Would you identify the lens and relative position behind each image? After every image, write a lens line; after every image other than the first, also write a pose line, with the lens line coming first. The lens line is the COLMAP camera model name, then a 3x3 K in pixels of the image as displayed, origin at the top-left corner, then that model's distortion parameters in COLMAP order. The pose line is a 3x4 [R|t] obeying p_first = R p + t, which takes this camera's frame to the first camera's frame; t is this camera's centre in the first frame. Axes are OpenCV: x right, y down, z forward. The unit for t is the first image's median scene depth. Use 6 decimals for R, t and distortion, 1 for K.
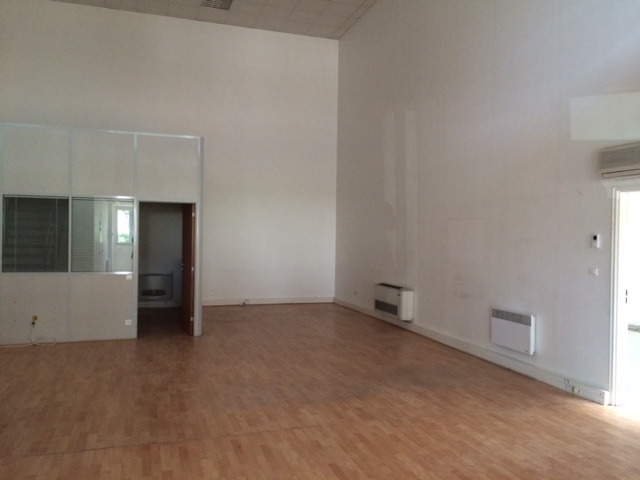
lens RADIAL K [[537.3, 0, 321.7], [0, 537.3, 239.8], [0, 0, 1]] dist [0.048906, -0.007878]
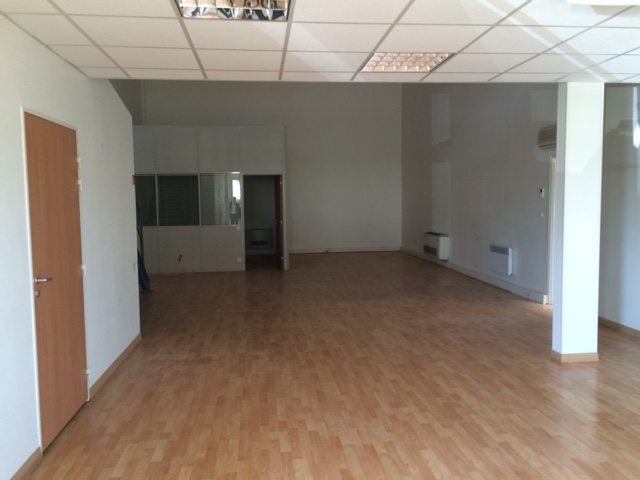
lens RADIAL K [[537.3, 0, 319.0], [0, 537.3, 240.8], [0, 0, 1]] dist [0.048906, -0.007878]
pose [[0.978271, -0.011368, -0.207018, 0.140822], [0.025913, 0.997370, 0.067684, 0.010439], [0.205704, -0.071578, 0.975993, -0.335420]]
